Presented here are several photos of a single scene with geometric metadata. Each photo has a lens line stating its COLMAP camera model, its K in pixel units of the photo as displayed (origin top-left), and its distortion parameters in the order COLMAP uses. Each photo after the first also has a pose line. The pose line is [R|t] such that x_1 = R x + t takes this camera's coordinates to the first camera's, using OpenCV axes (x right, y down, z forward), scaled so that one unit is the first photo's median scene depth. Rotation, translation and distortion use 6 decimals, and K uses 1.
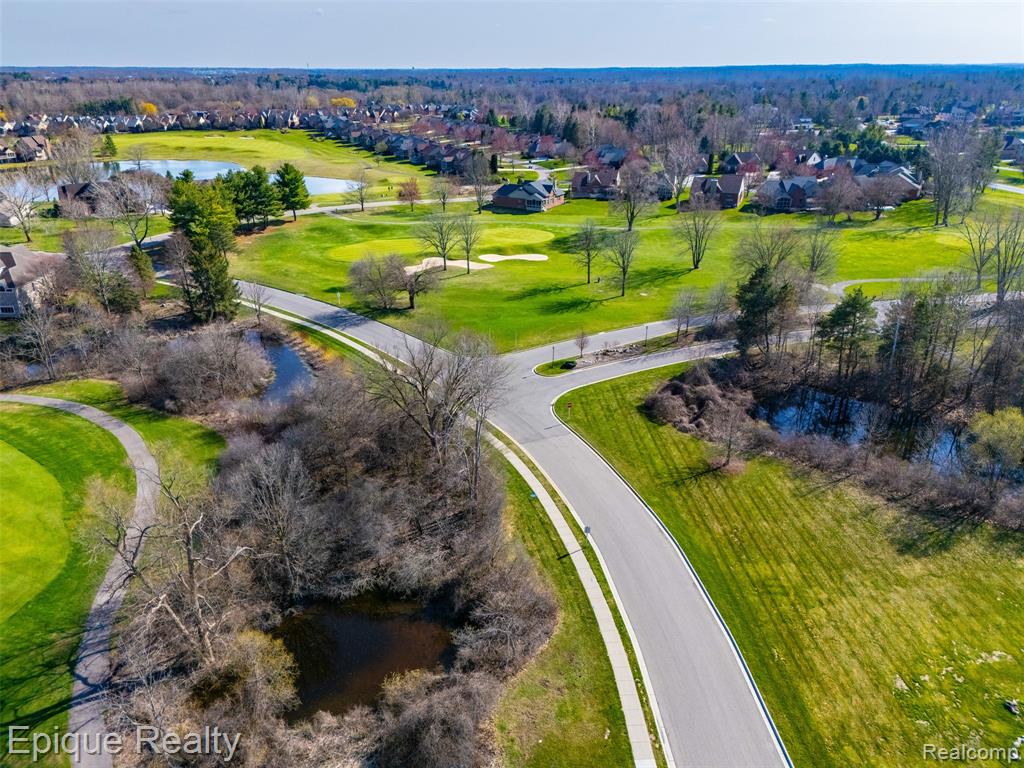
lens RADIAL K [[742.3, 0, 513.1], [0, 742.3, 386.9], [0, 0, 1]] dist [0.074314, -0.069818]
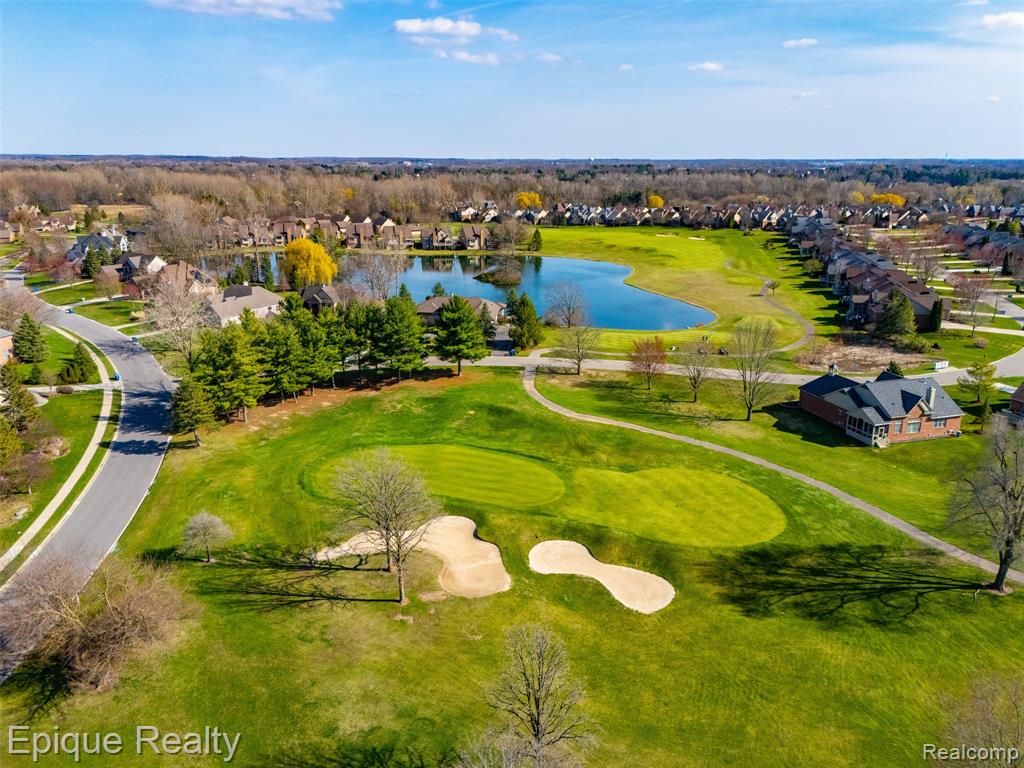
lens RADIAL K [[742.3, 0, 513.1], [0, 742.3, 386.9], [0, 0, 1]] dist [0.074314, -0.069818]
pose [[0.712561, 0.204748, -0.671070, 0.125267], [-0.274691, 0.961531, 0.001694, -0.139798], [0.645601, 0.183130, 0.741392, 0.329434]]
